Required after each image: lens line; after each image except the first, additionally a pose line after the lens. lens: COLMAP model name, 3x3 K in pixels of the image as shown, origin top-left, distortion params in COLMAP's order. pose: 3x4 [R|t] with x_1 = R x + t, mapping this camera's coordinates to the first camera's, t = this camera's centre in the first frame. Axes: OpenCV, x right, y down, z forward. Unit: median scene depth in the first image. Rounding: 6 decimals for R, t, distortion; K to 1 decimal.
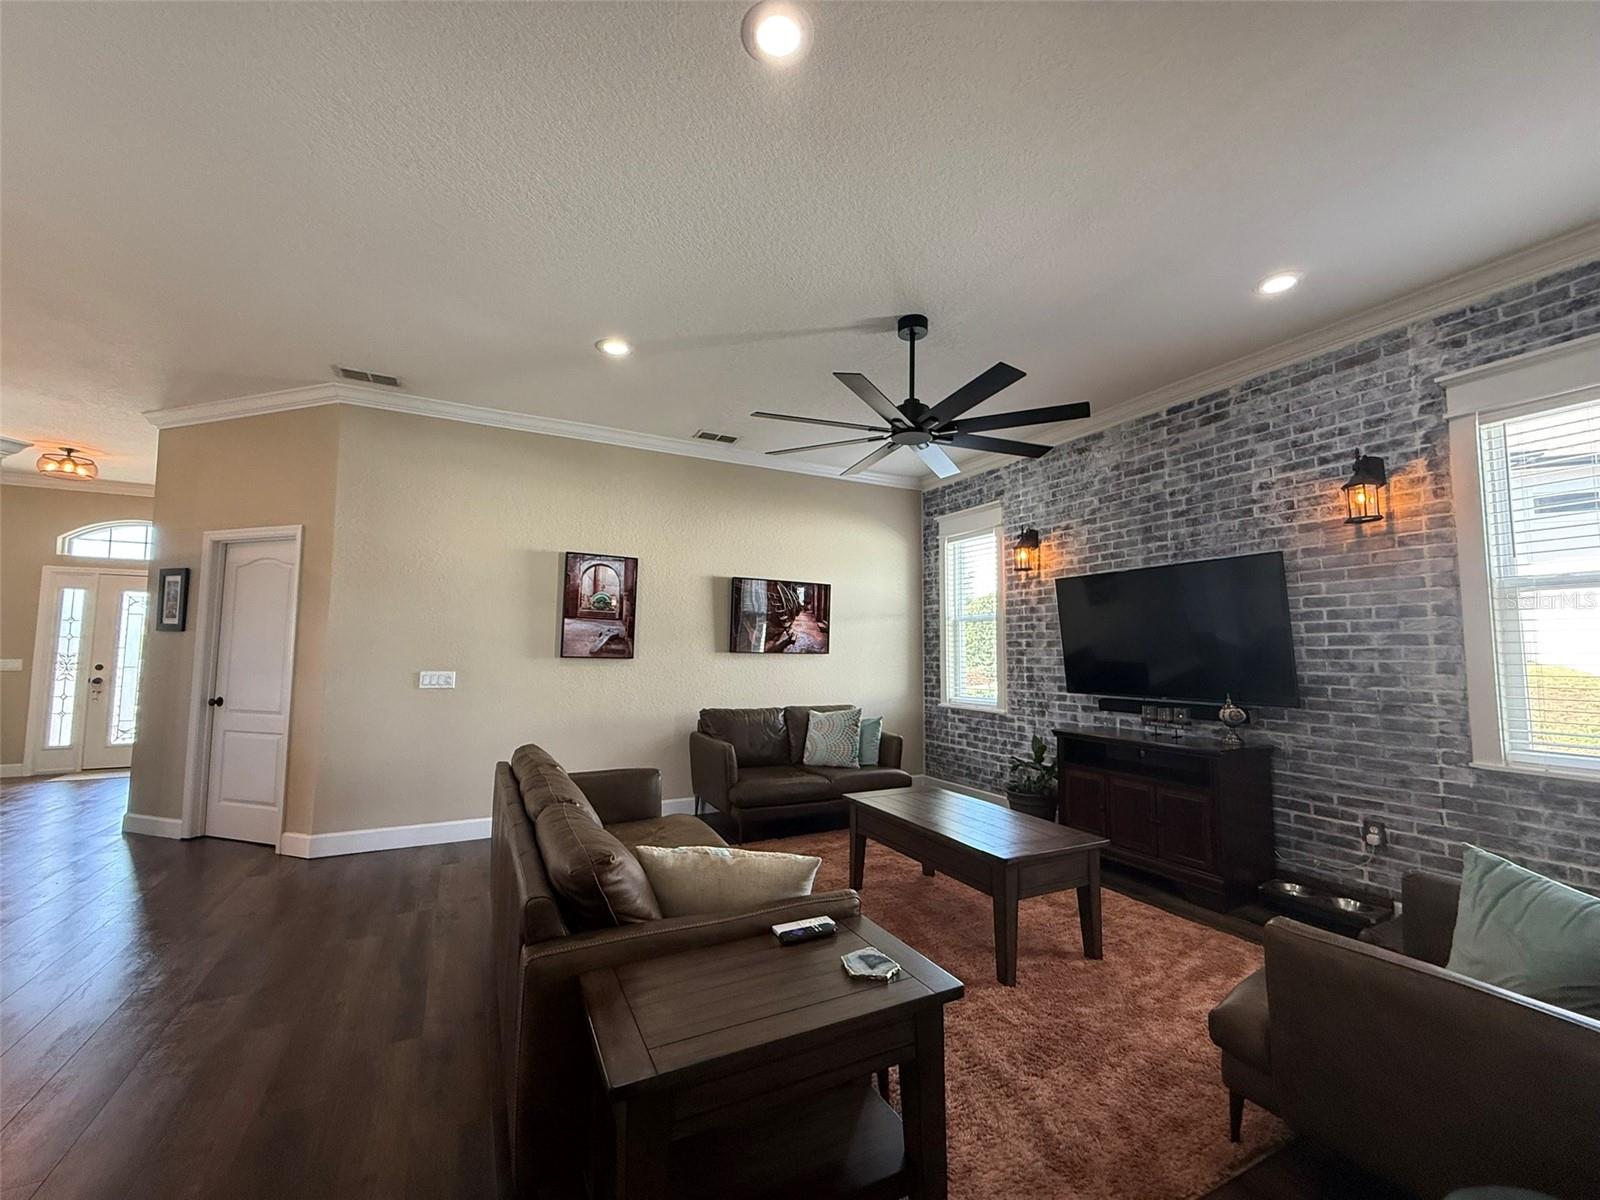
lens RADIAL K [[640.4, 0, 800.6], [0, 640.4, 603.7], [0, 0, 1]] dist [-0.000662, 0.000086]
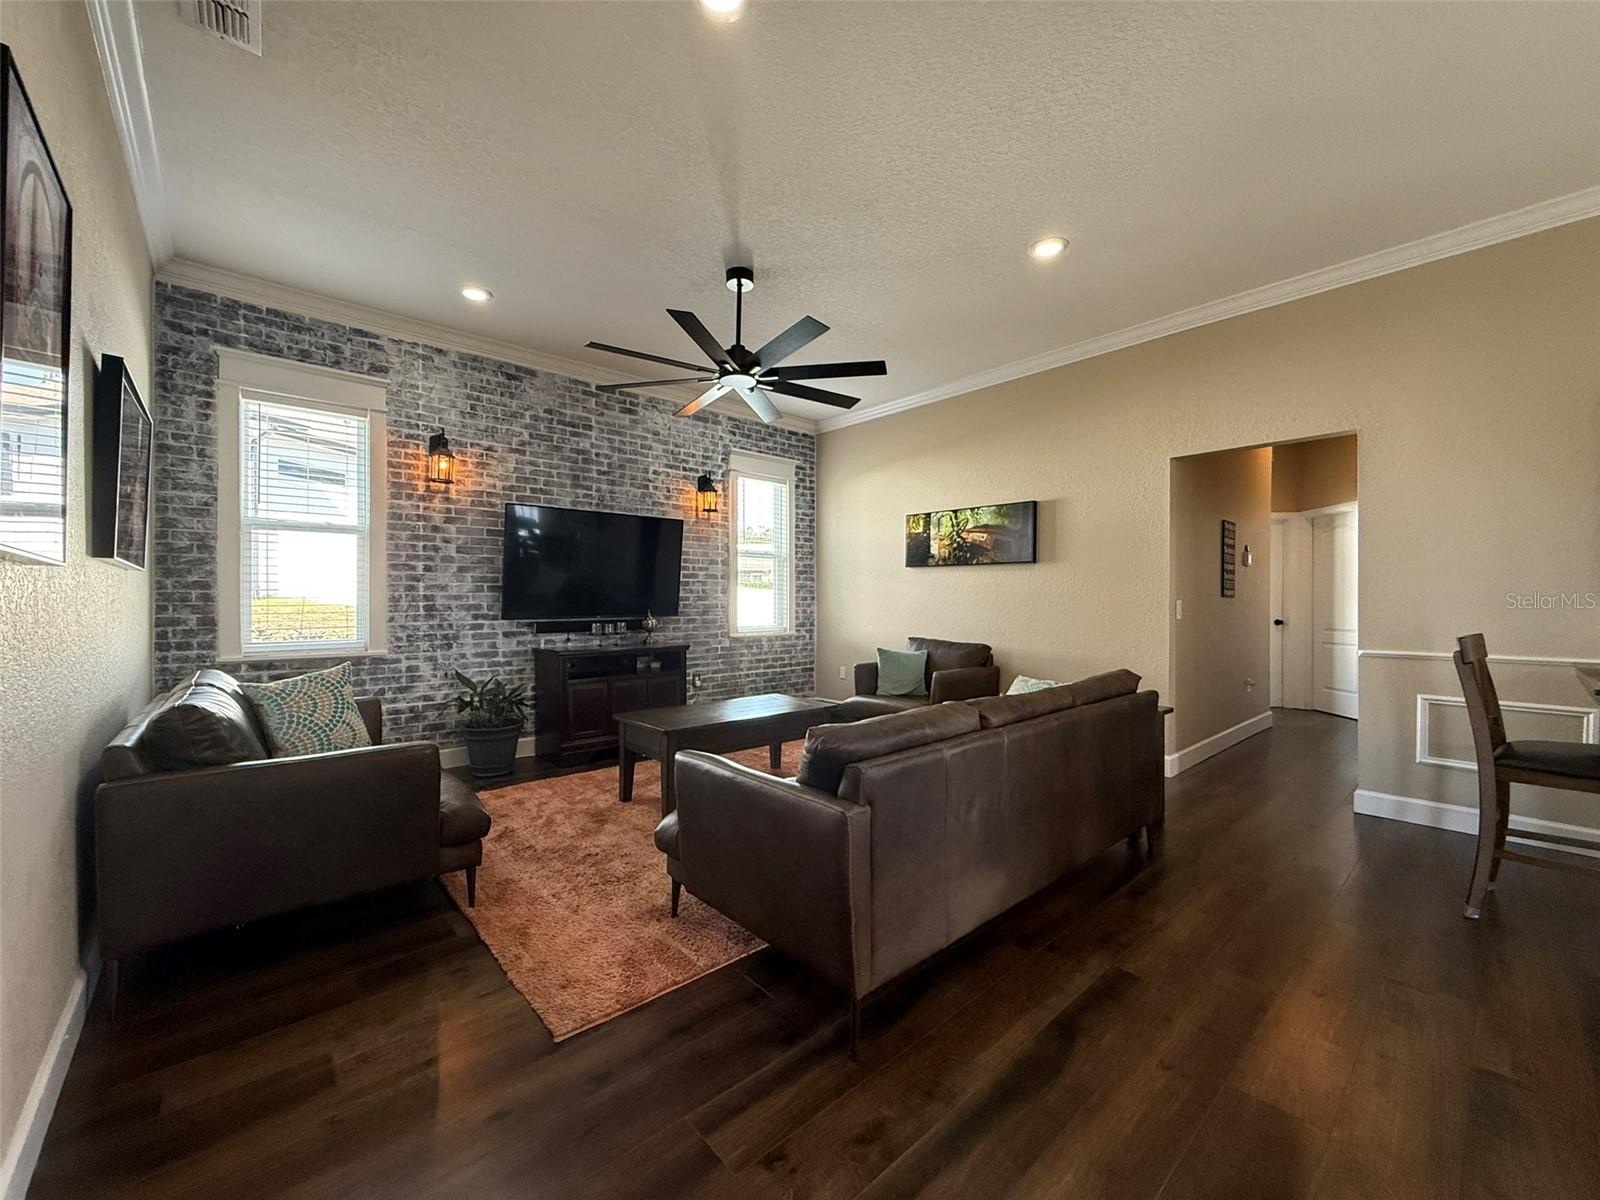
lens RADIAL K [[636.7, 0, 797.3], [0, 636.7, 602.5], [0, 0, 1]] dist [0.000392, 0.000398]
pose [[-0.244844, -0.013767, 0.969465, -0.647380], [-0.077760, 0.996957, -0.005482, 0.082666], [-0.966439, -0.076728, -0.245169, 0.804816]]
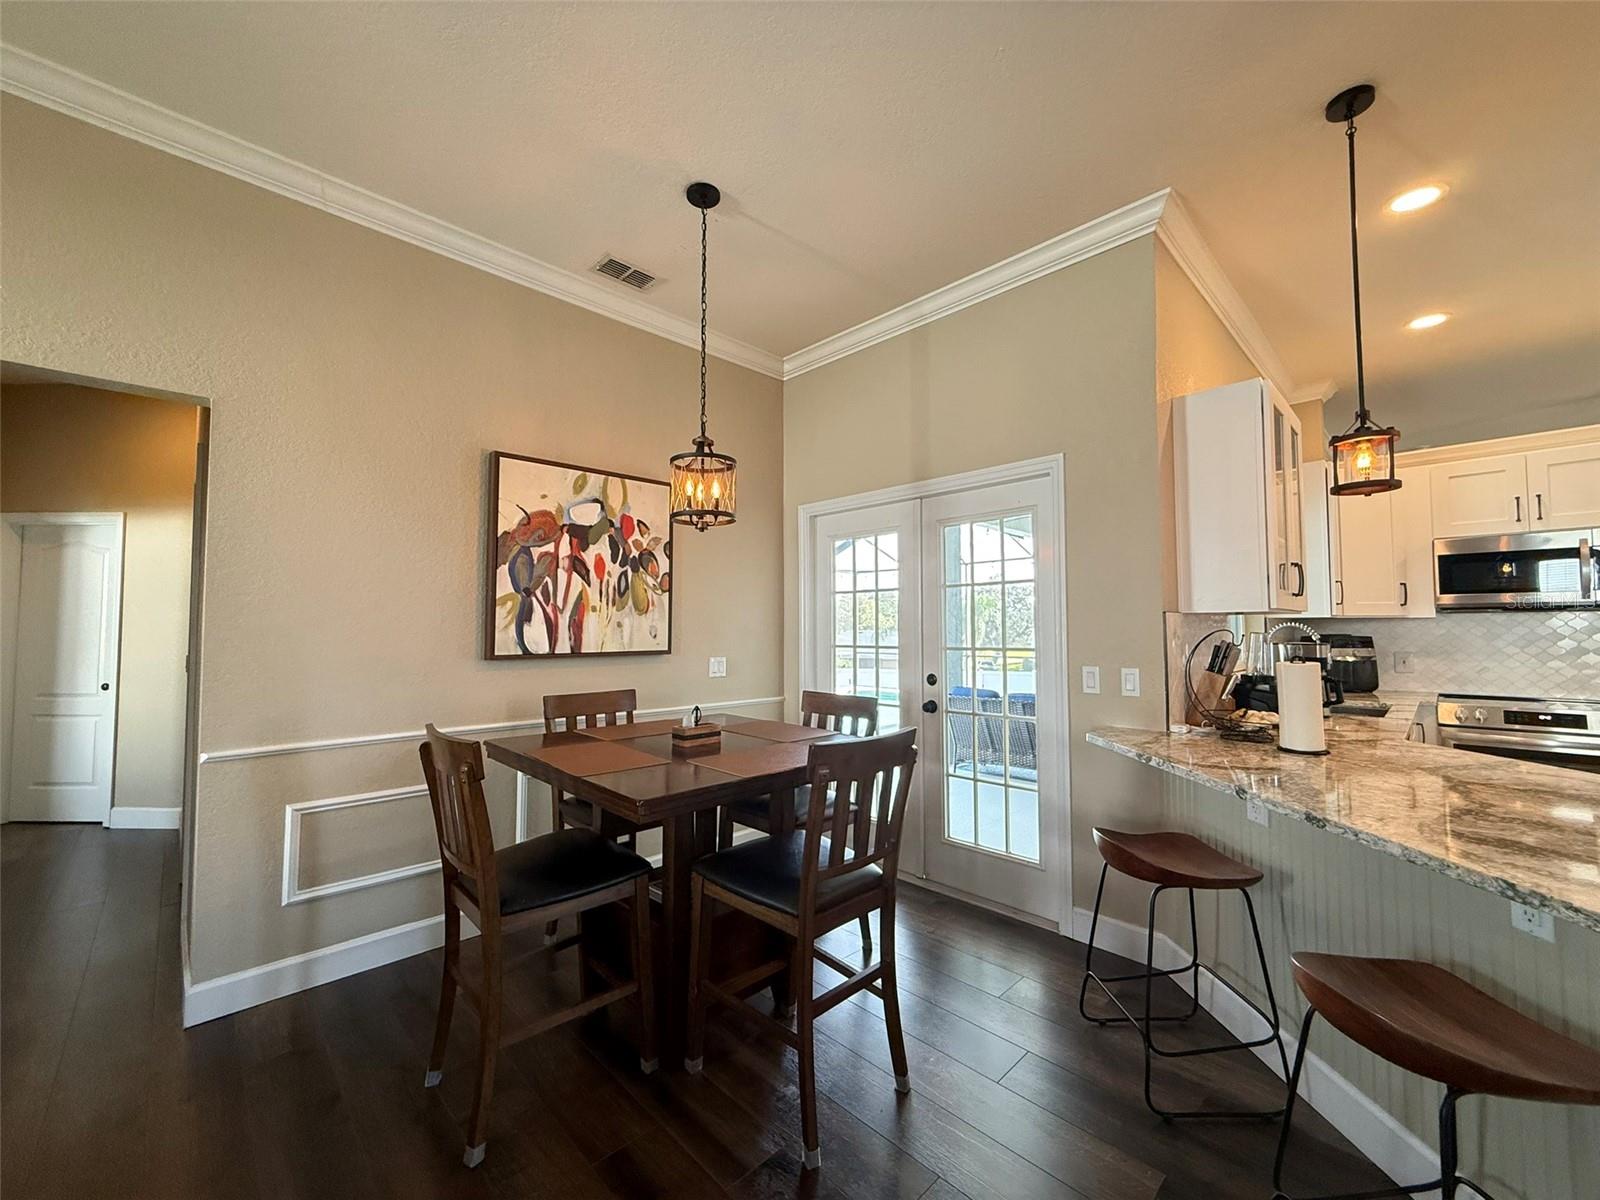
lens RADIAL K [[637.1, 0, 798.7], [0, 637.1, 603.3], [0, 0, 1]] dist [0.001631, 0.000158]
pose [[-0.956820, -0.019351, -0.290038, -0.362467], [0.015912, 0.992799, -0.118731, 0.037388], [0.290247, -0.118219, -0.949622, 0.555334]]
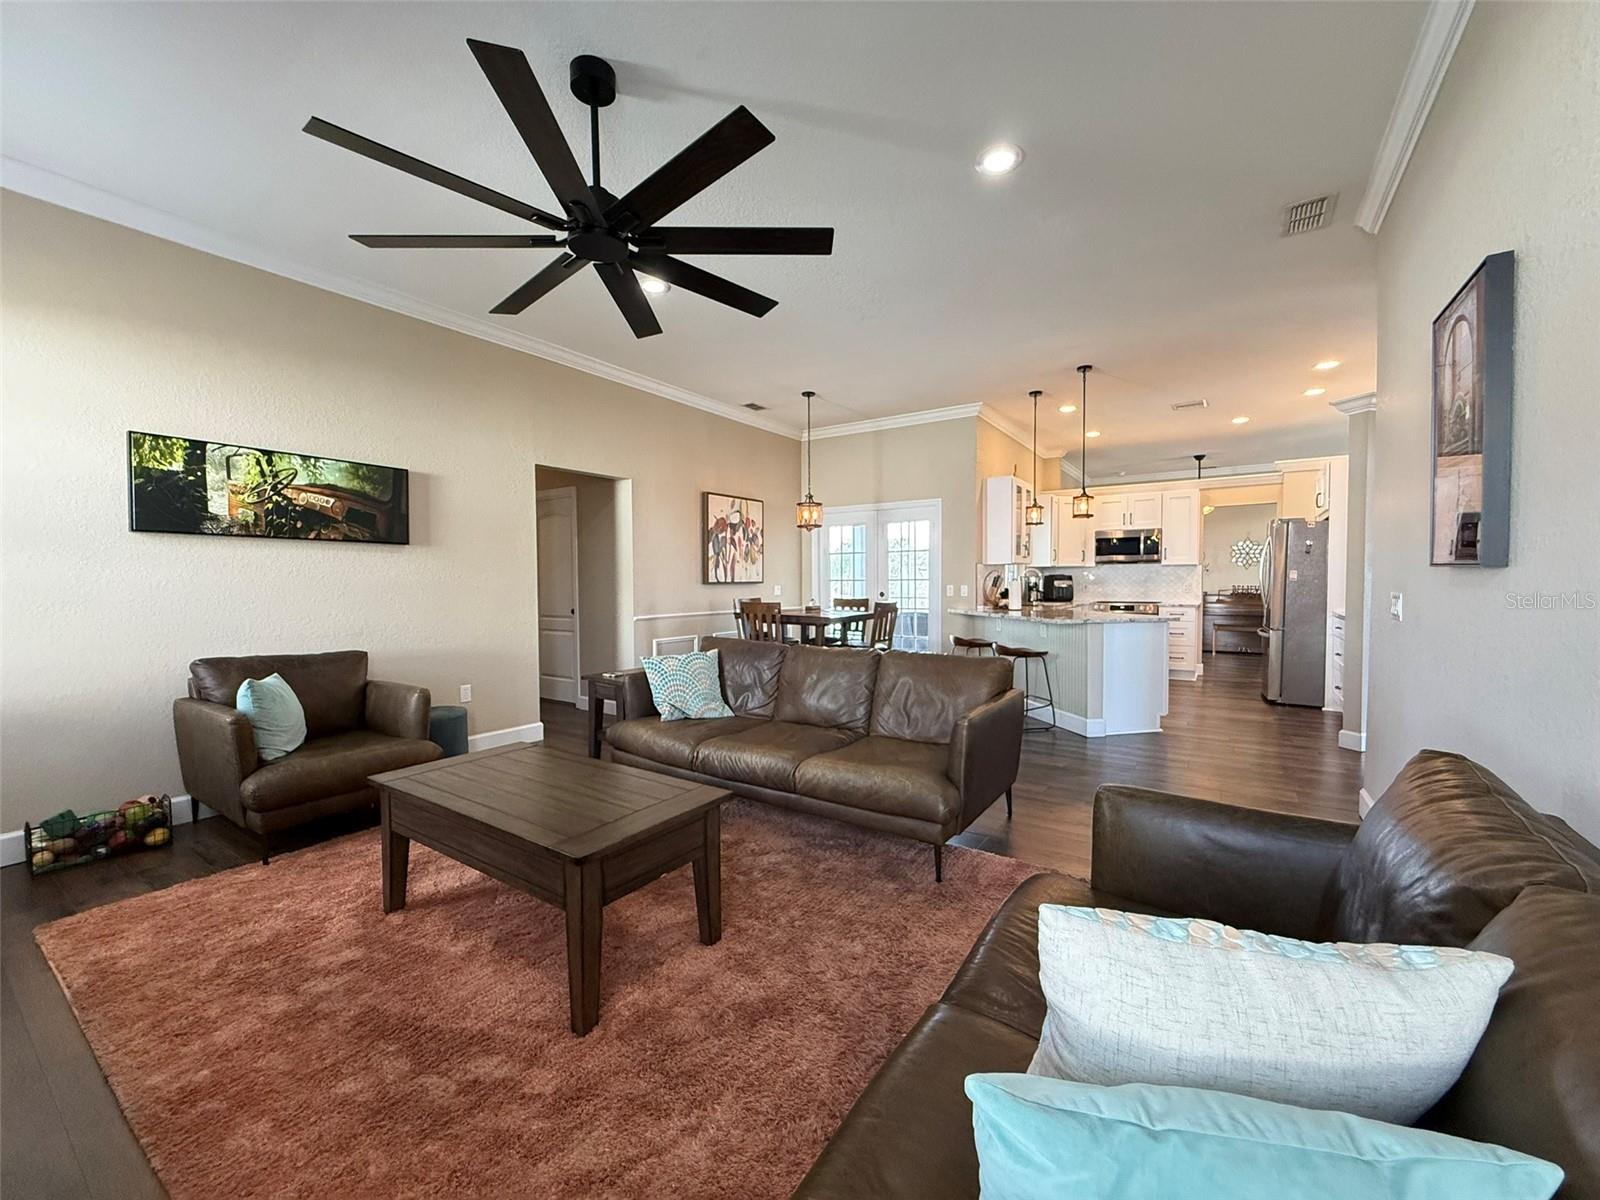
lens RADIAL K [[637.7, 0, 798.1], [0, 637.7, 603.3], [0, 0, 1]] dist [-0.000132, 0.000222]
pose [[-0.878486, 0.013294, -0.477582, 0.223992], [0.034465, 0.998772, -0.035595, 0.111562], [0.476523, -0.047730, -0.877866, 1.195413]]
